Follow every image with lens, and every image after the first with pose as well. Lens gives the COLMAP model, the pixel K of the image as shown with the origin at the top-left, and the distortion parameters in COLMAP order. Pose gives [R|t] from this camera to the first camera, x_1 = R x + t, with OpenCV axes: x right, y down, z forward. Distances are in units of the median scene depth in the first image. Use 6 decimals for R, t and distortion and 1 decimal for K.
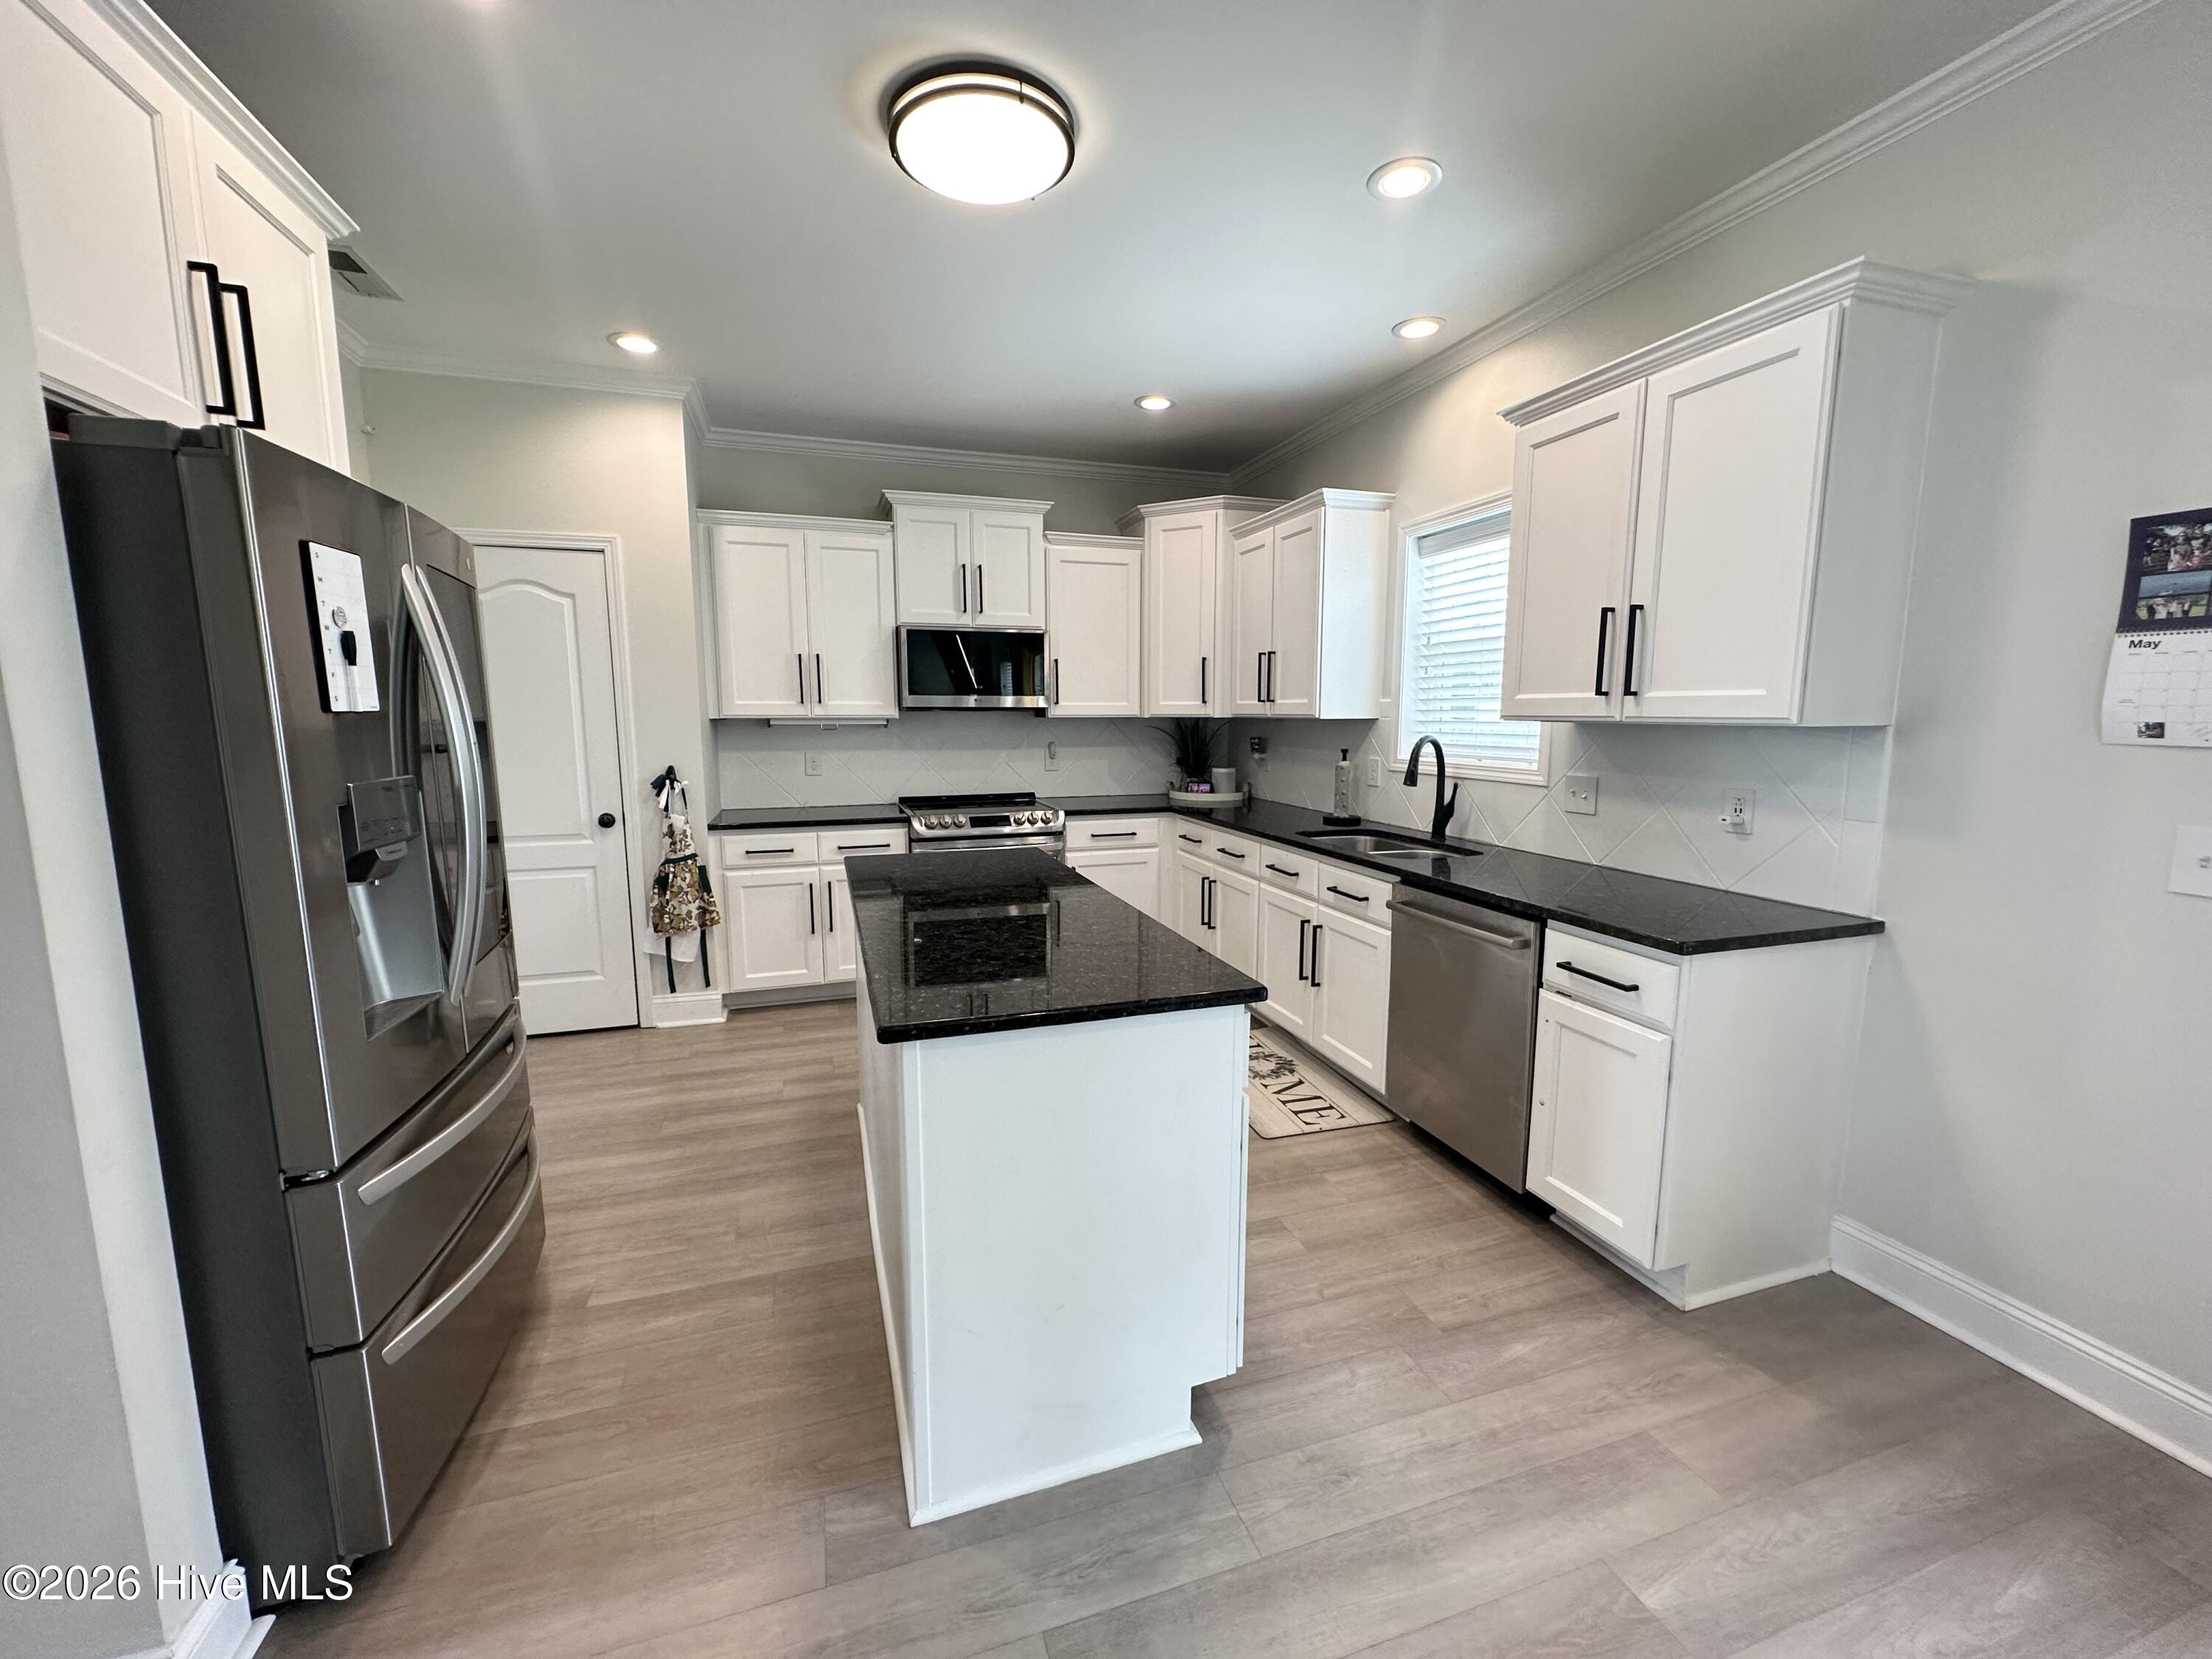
lens RADIAL K [[876.5, 0, 1102.2], [0, 876.5, 831.6], [0, 0, 1]] dist [0.001599, -0.000051]
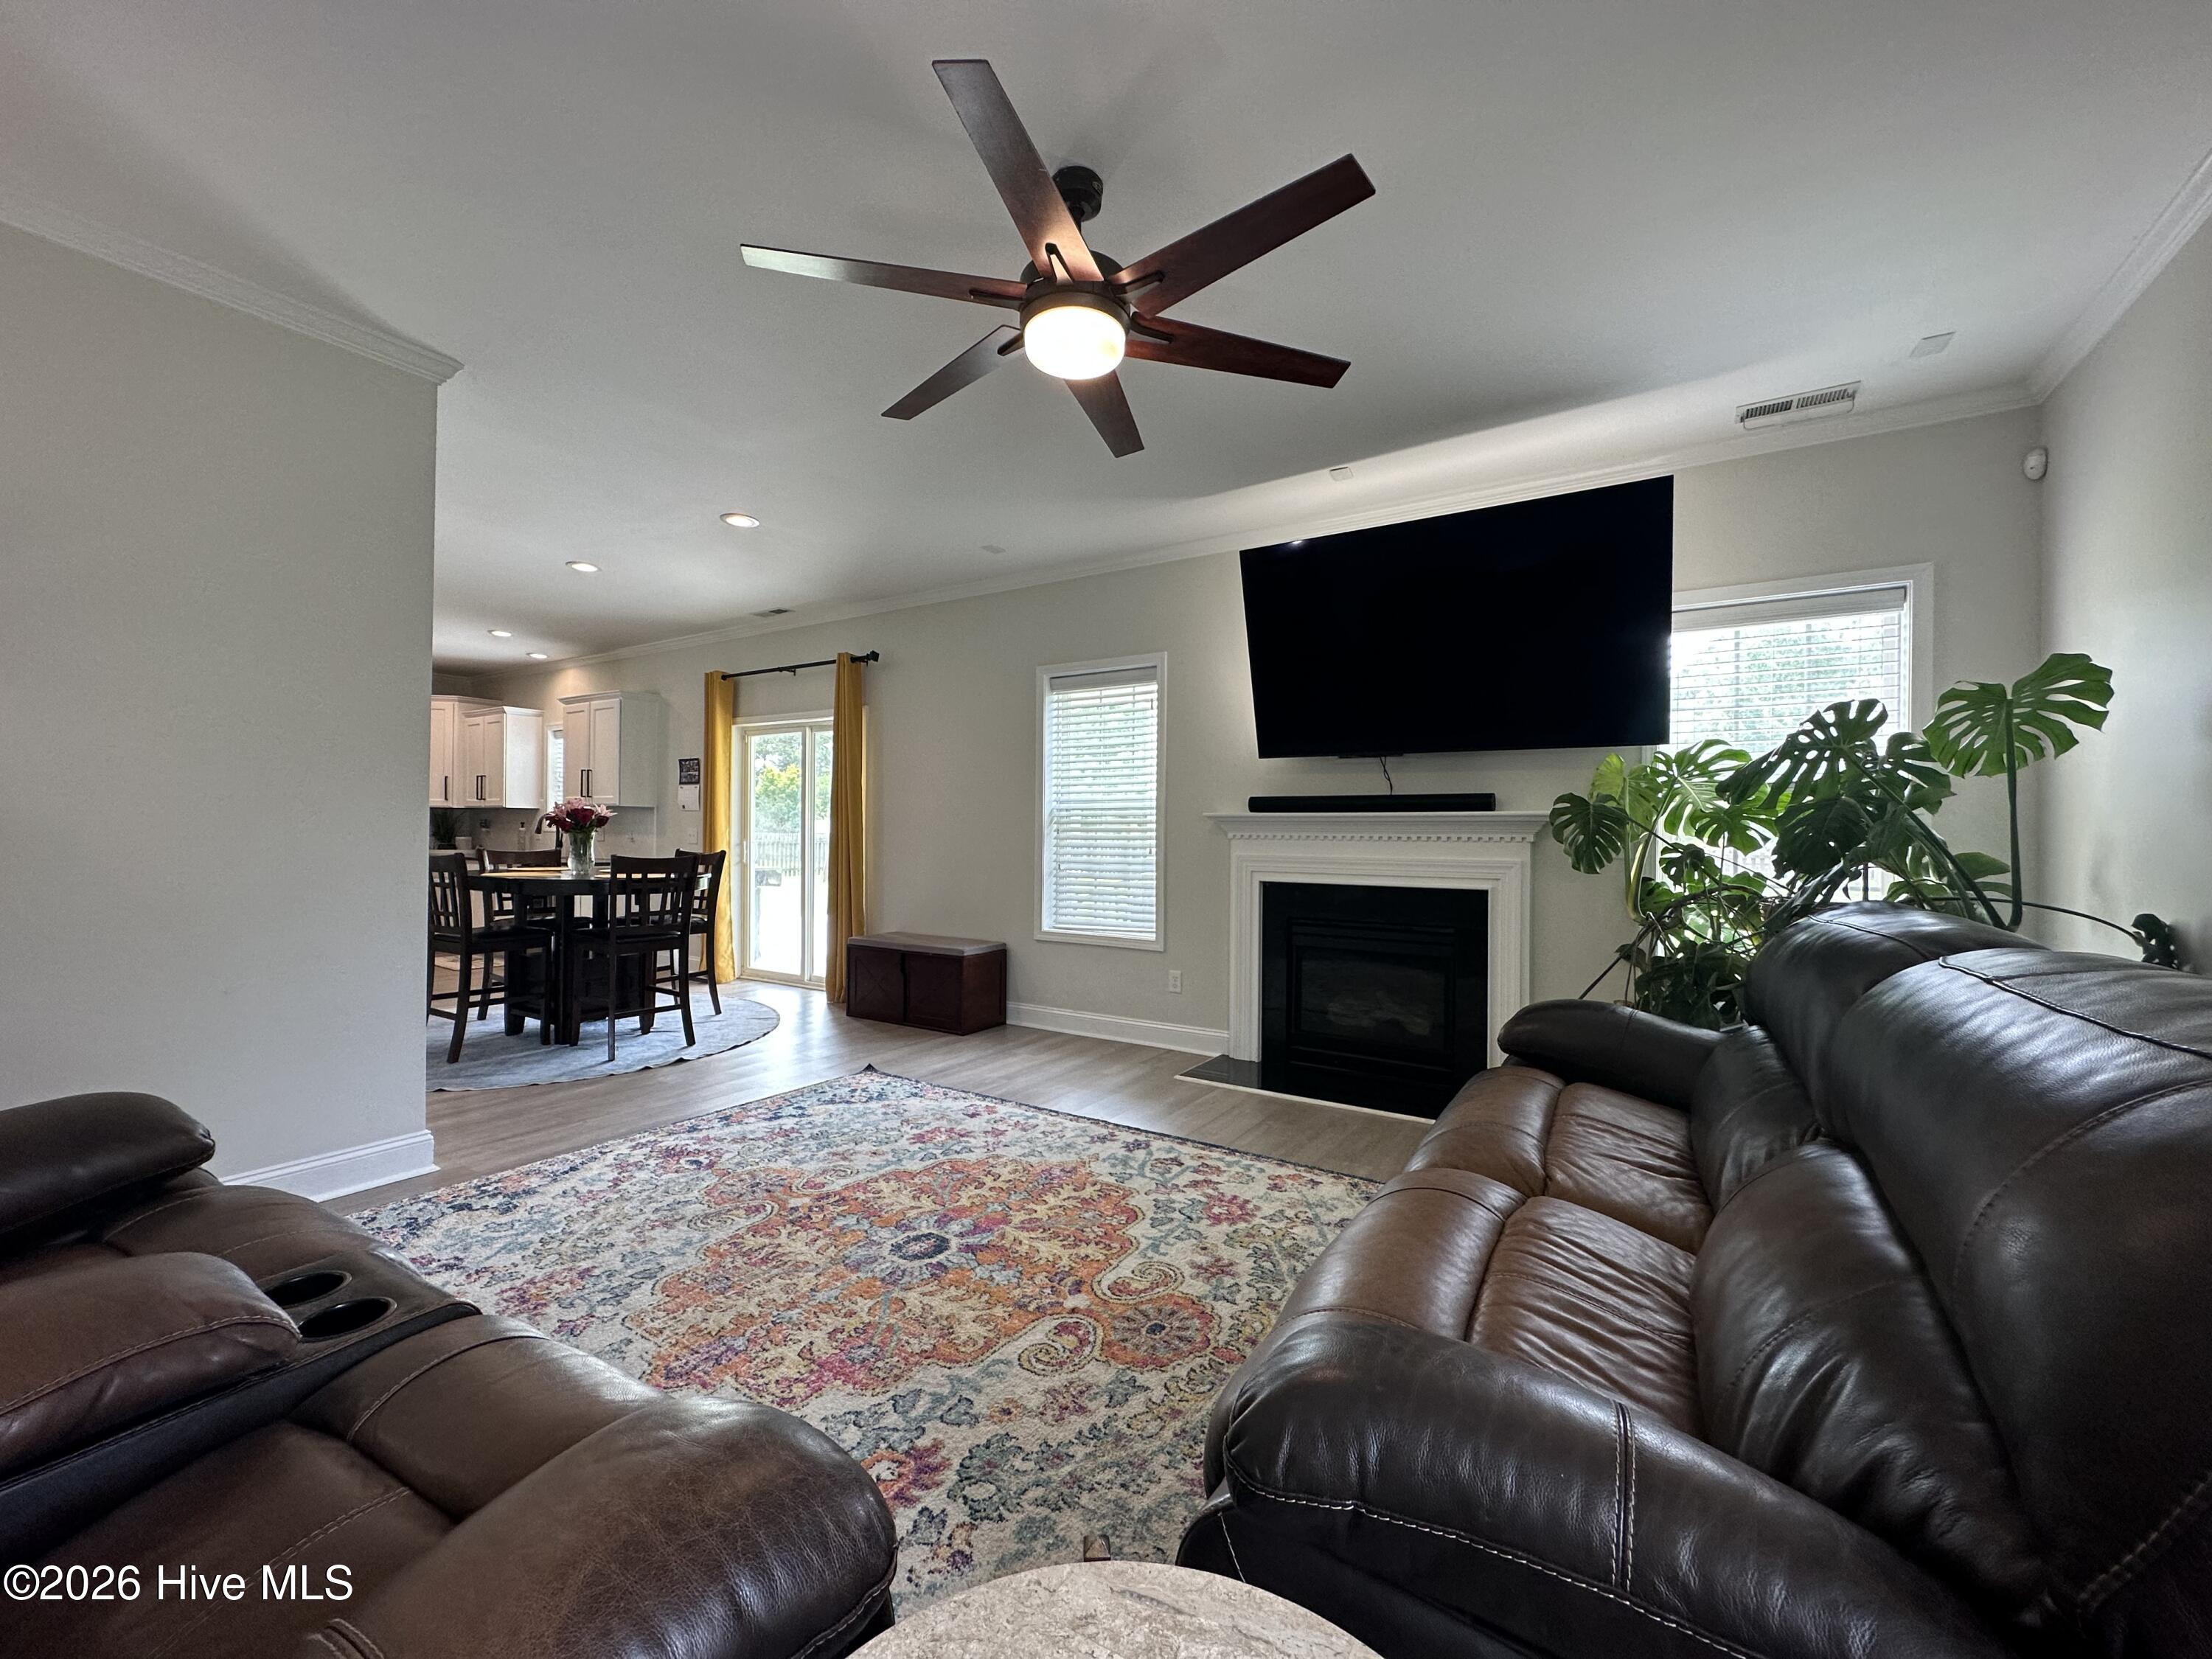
lens RADIAL K [[876.5, 0, 1104.4], [0, 876.5, 828.6], [0, 0, 1]] dist [0.001599, -0.000051]
pose [[0.779493, 0.005583, 0.626386, 0.041065], [0.078031, 0.991306, -0.105939, 0.251302], [-0.621532, 0.131457, 0.772280, -1.490708]]
